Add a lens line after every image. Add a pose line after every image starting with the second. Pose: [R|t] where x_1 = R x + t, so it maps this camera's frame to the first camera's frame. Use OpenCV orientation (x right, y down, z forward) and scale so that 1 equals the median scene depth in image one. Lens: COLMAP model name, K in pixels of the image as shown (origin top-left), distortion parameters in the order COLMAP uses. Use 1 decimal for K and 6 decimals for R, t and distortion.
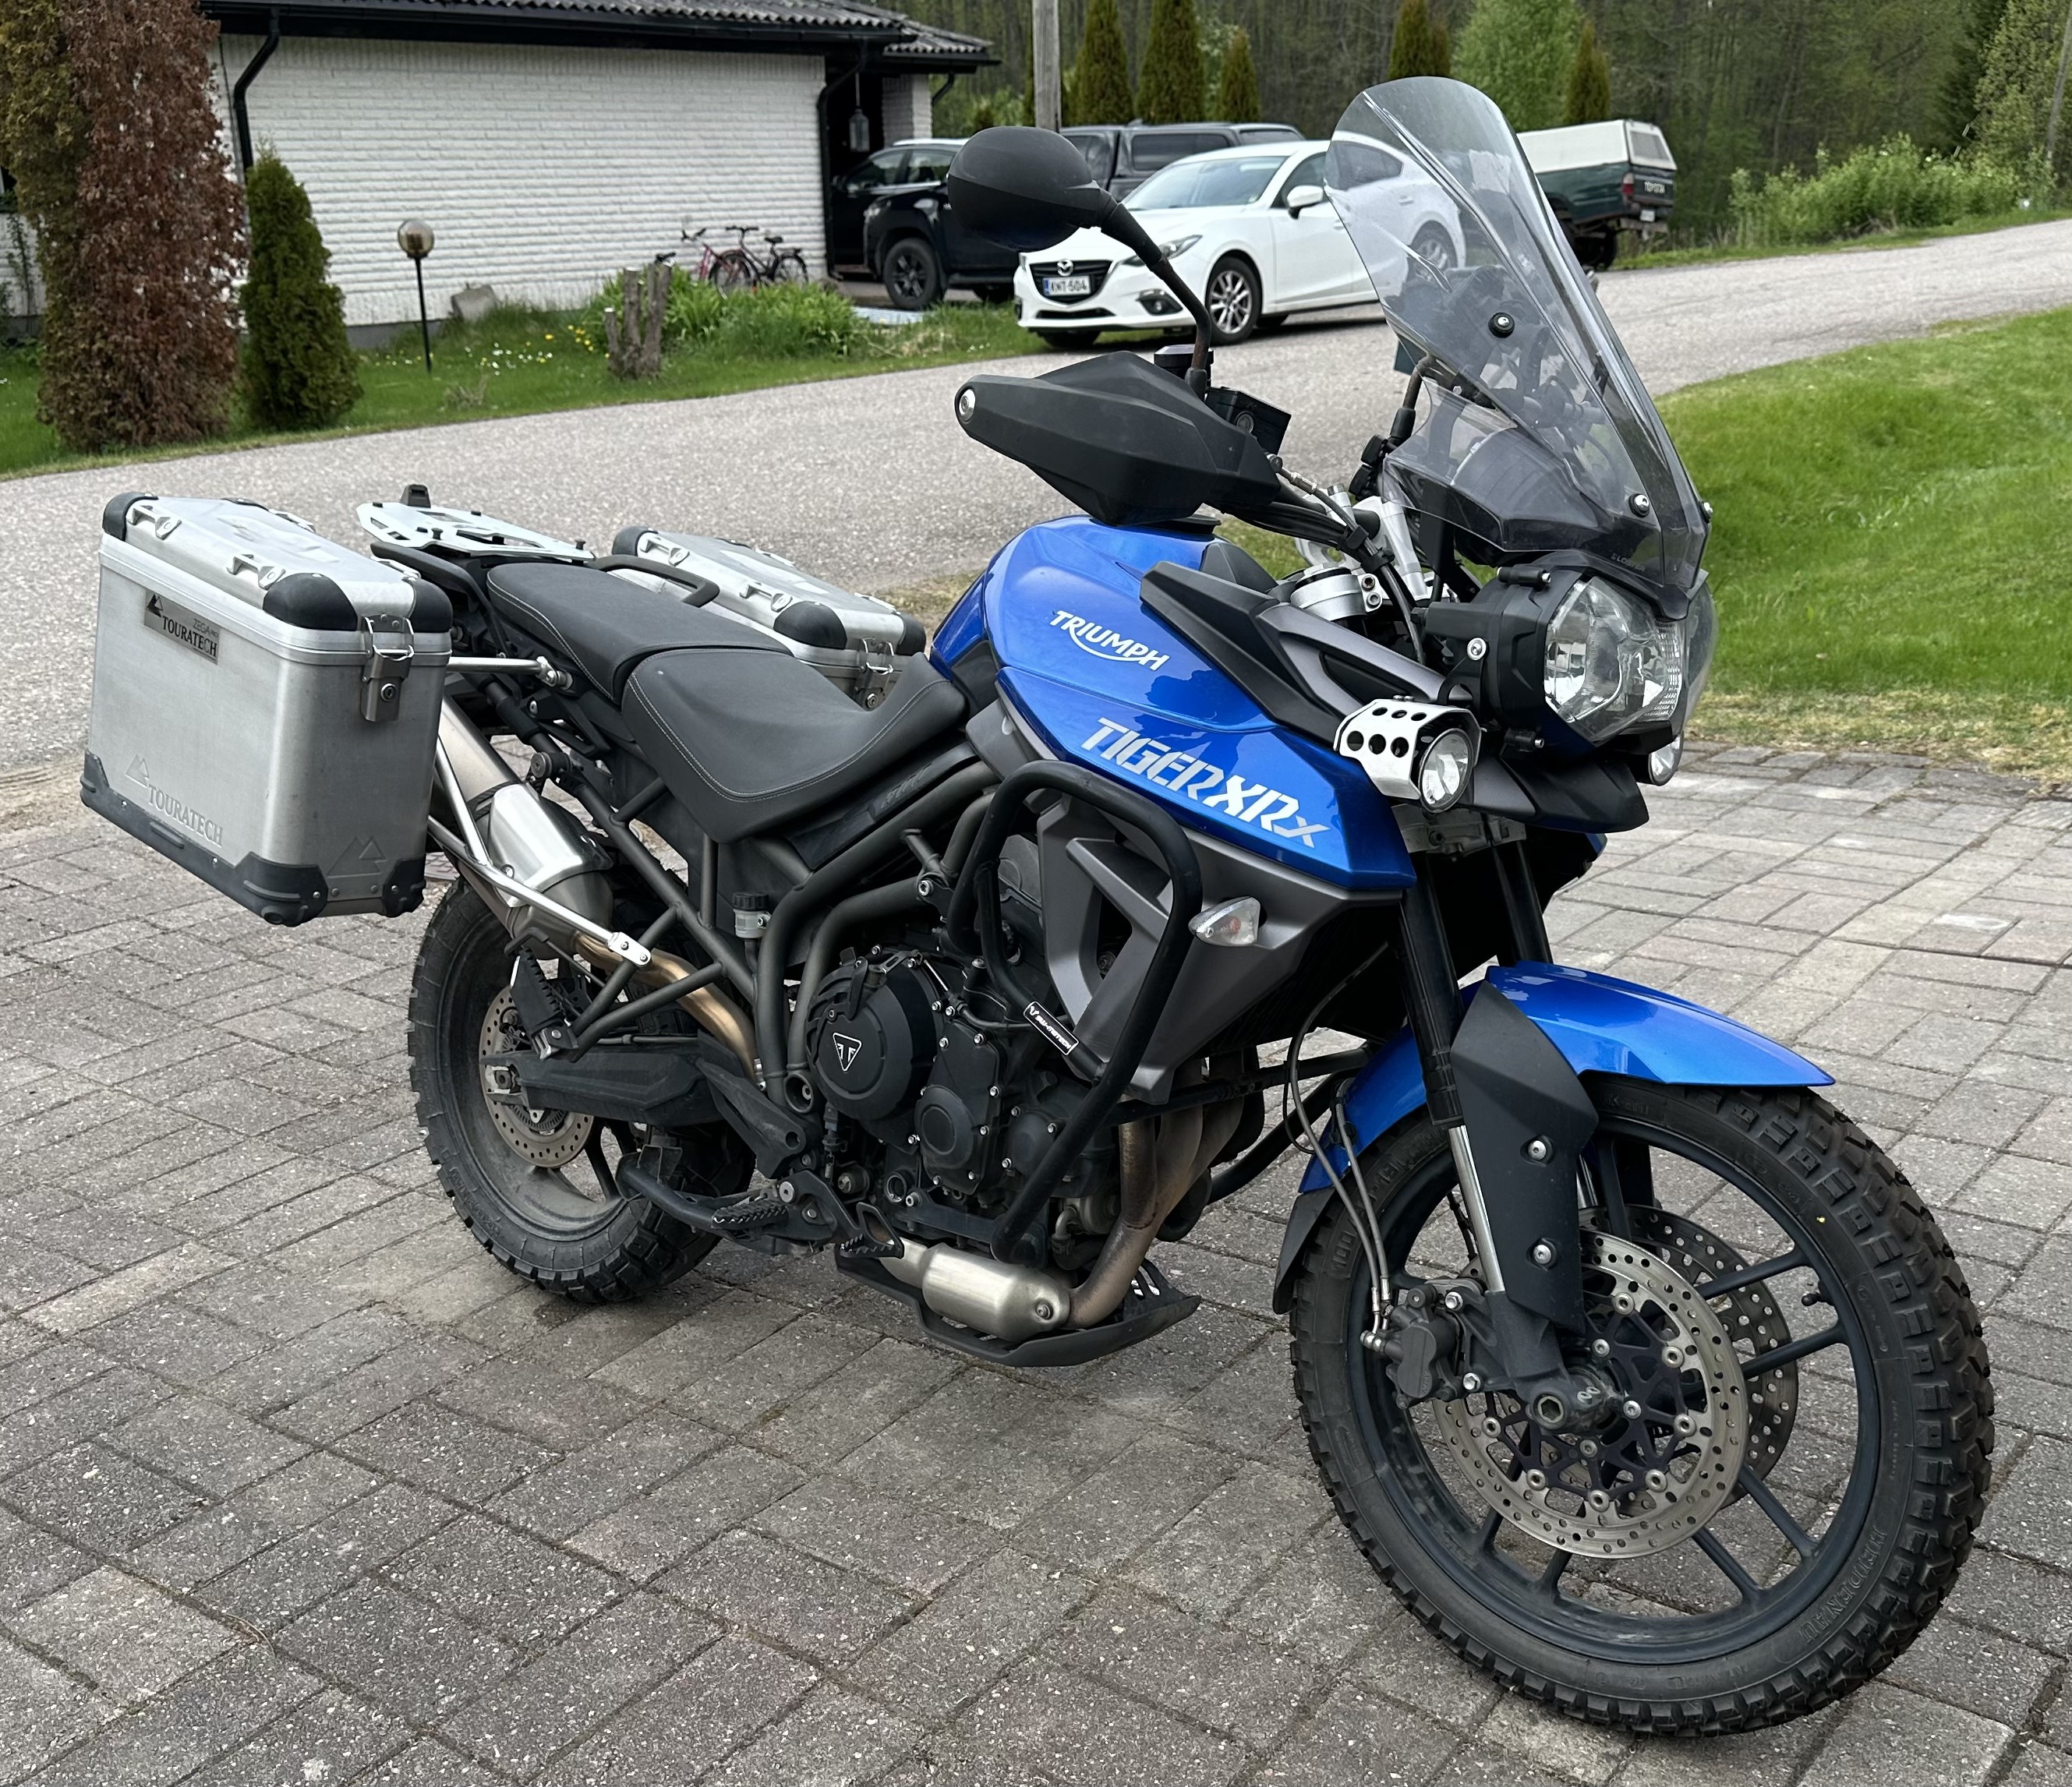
lens RADIAL K [[2334.9, 0, 1030.7], [0, 2334.9, 971.9], [0, 0, 1]] dist [0.116201, -0.280590]
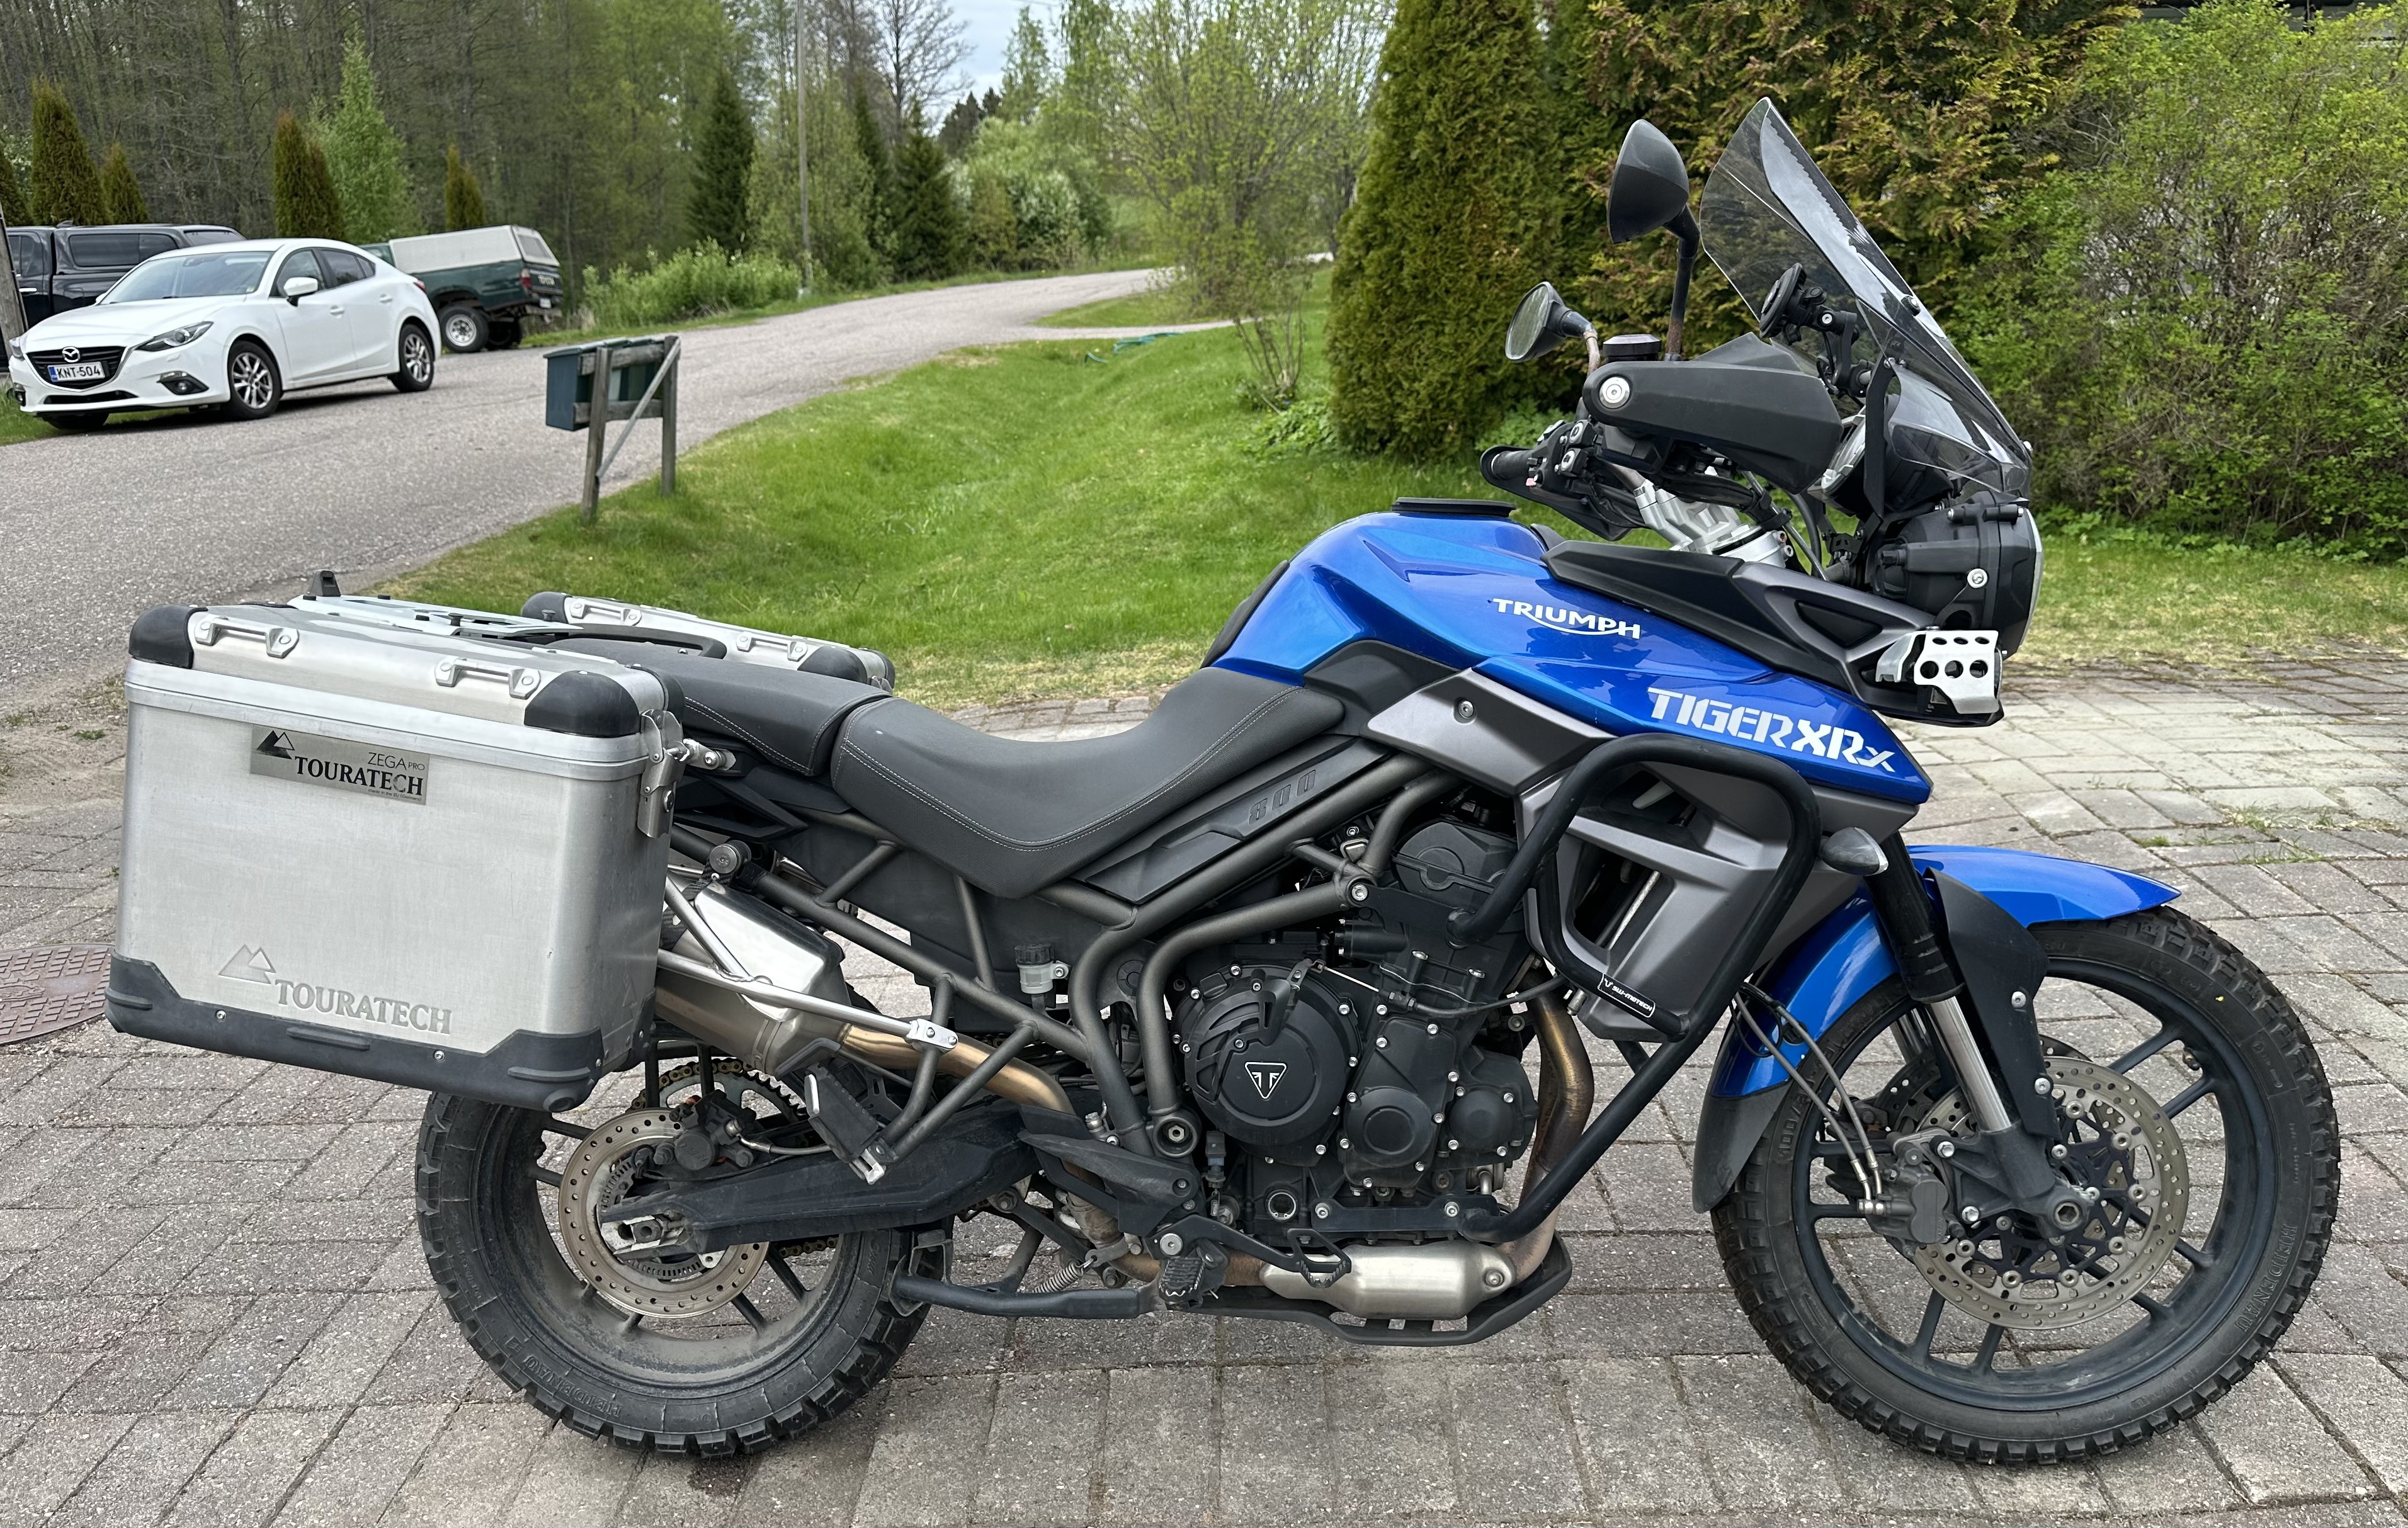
lens RADIAL K [[1865.9, 0, 1204.0], [0, 1865.9, 764.0], [0, 0, 1]] dist [0.072075, -0.101775]
pose [[0.807047, -0.159319, 0.568589, -0.329008], [0.199967, 0.979758, -0.009302, -0.057925], [-0.555598, 0.121207, 0.822569, 0.230878]]
